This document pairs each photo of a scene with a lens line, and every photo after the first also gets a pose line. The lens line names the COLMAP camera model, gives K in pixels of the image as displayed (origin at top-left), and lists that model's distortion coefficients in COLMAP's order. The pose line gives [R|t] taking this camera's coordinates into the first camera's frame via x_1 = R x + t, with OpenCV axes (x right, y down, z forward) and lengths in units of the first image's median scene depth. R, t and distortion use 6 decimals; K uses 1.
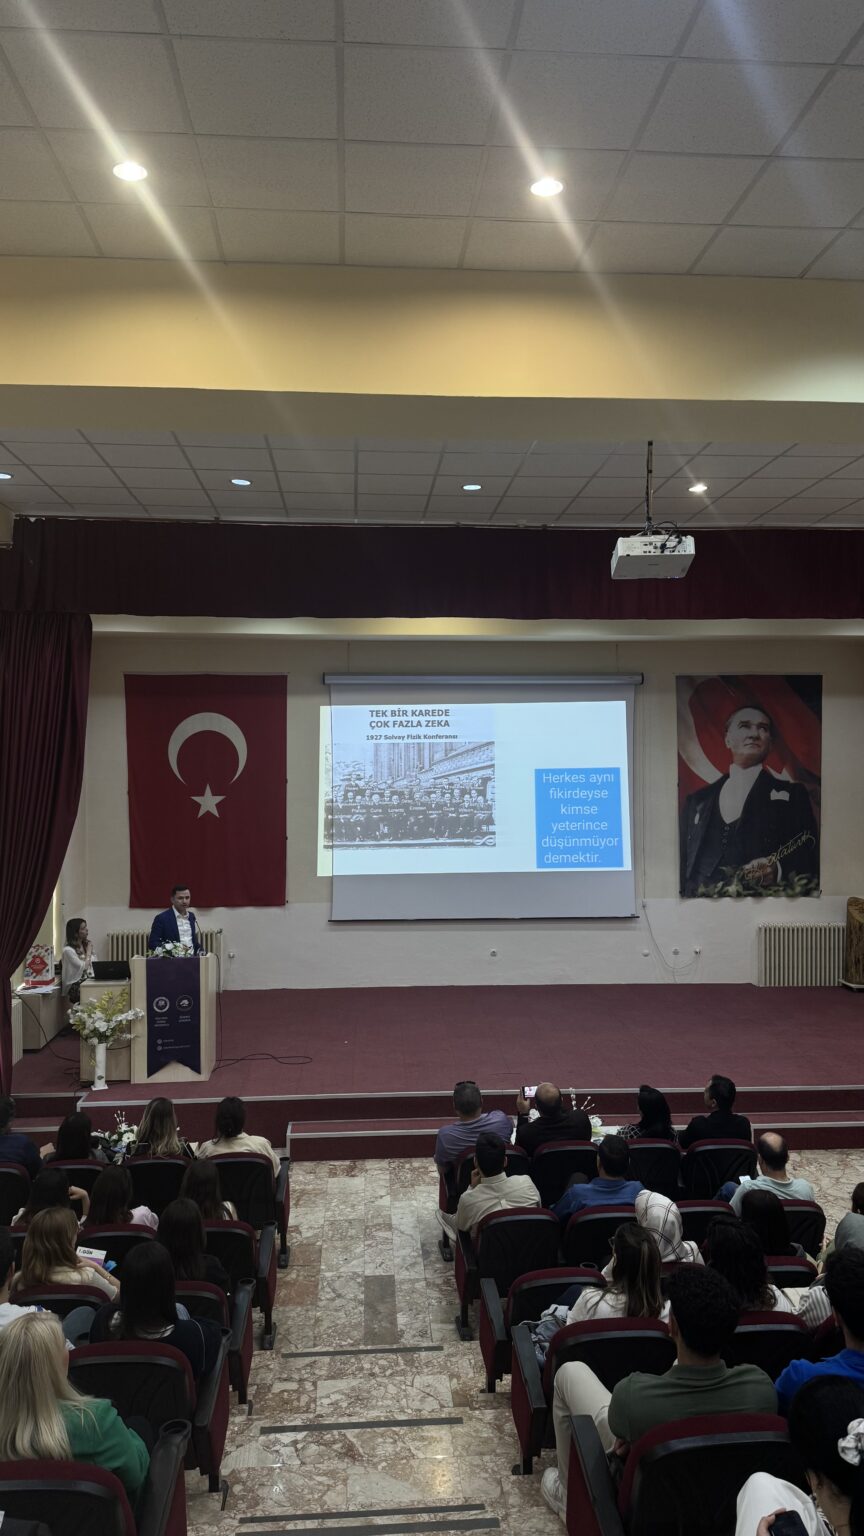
lens RADIAL K [[1078.2, 0, 425.8], [0, 1078.2, 762.3], [0, 0, 1]] dist [0.134515, -0.222829]
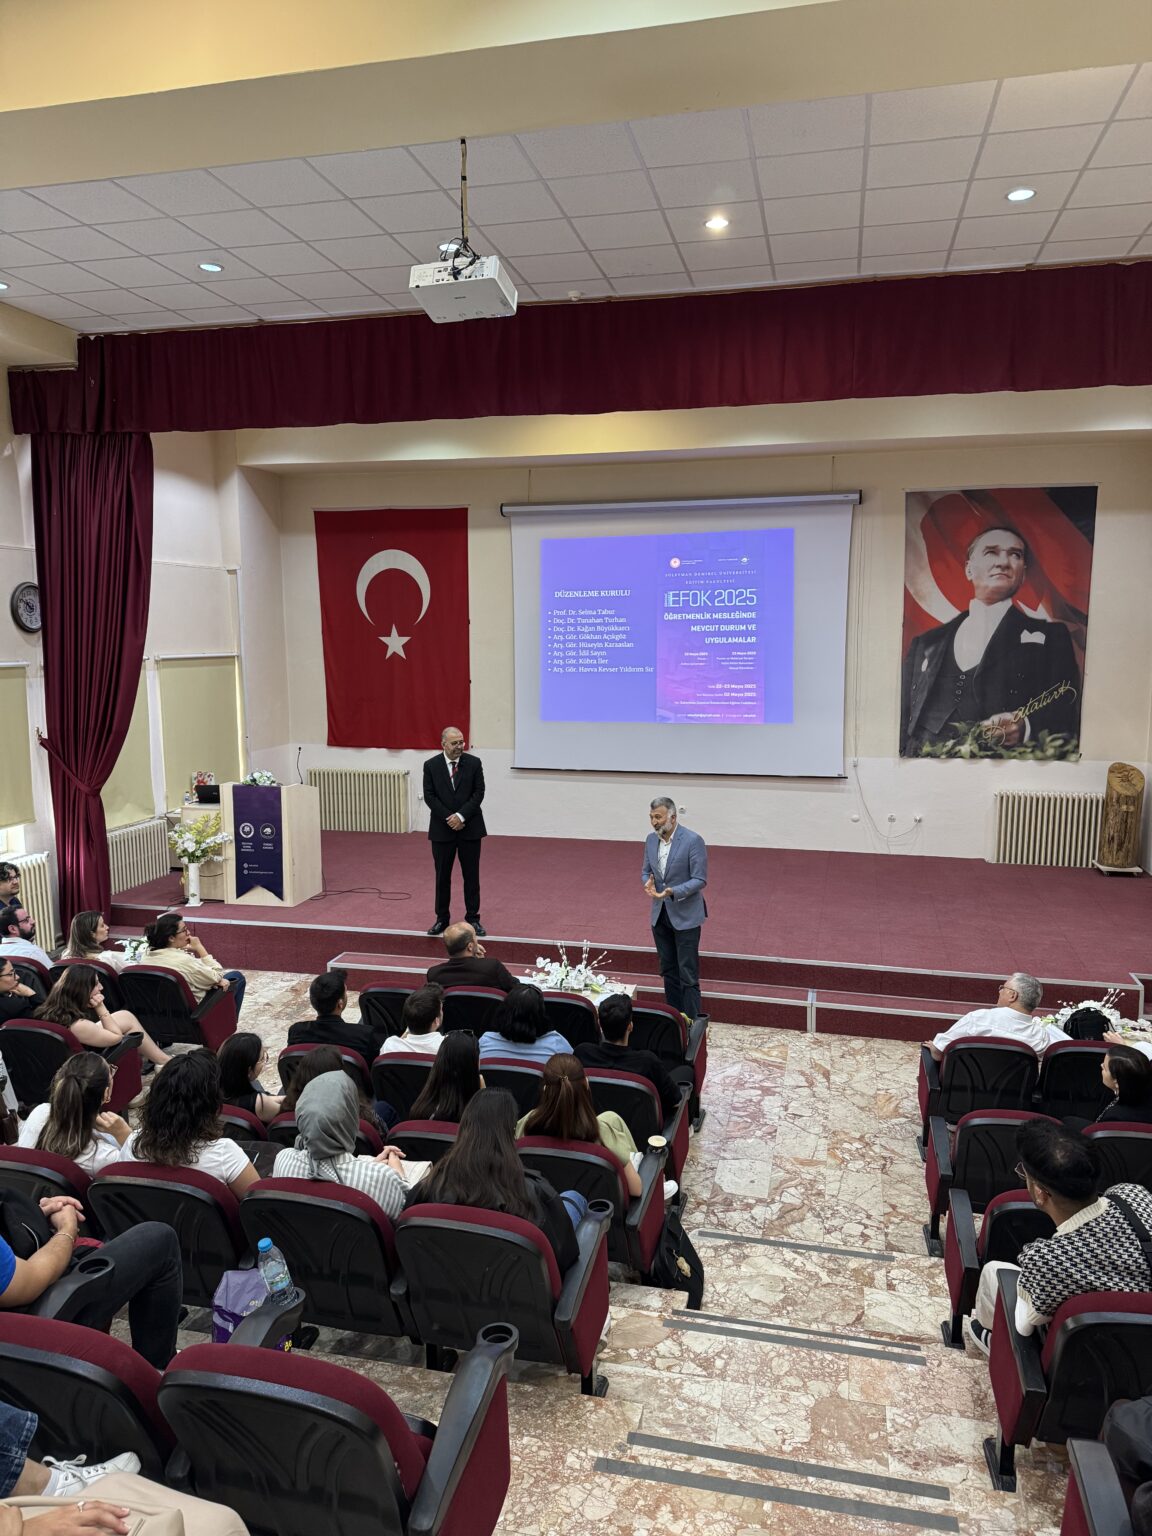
lens RADIAL K [[1085.2, 0, 576.0], [0, 1085.2, 768.0], [0, 0, 1]] dist [0.147195, -0.288113]
pose [[0.952450, 0.039370, -0.302140, 0.254882], [-0.003416, 0.992935, 0.118614, 0.030903], [0.304675, -0.111942, 0.945855, 0.098236]]
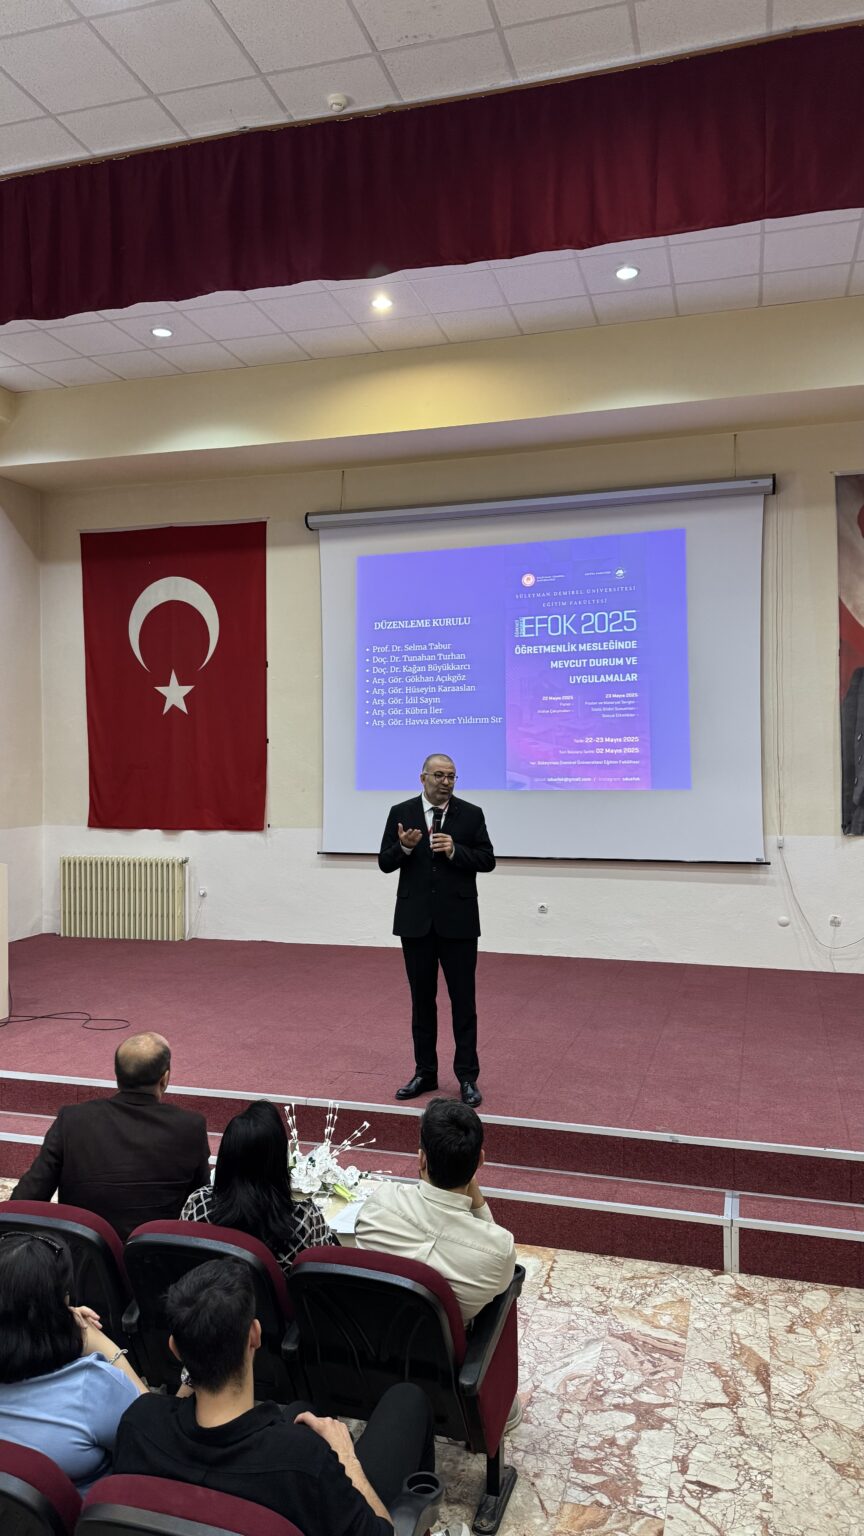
lens RADIAL K [[1078.2, 0, 425.8], [0, 1078.2, 762.3], [0, 0, 1]] dist [0.134515, -0.222829]
pose [[0.936273, -0.000694, -0.351271, 0.232708], [-0.002454, 0.999961, -0.008516, 0.089865], [0.351264, 0.008835, 0.936235, 0.334783]]
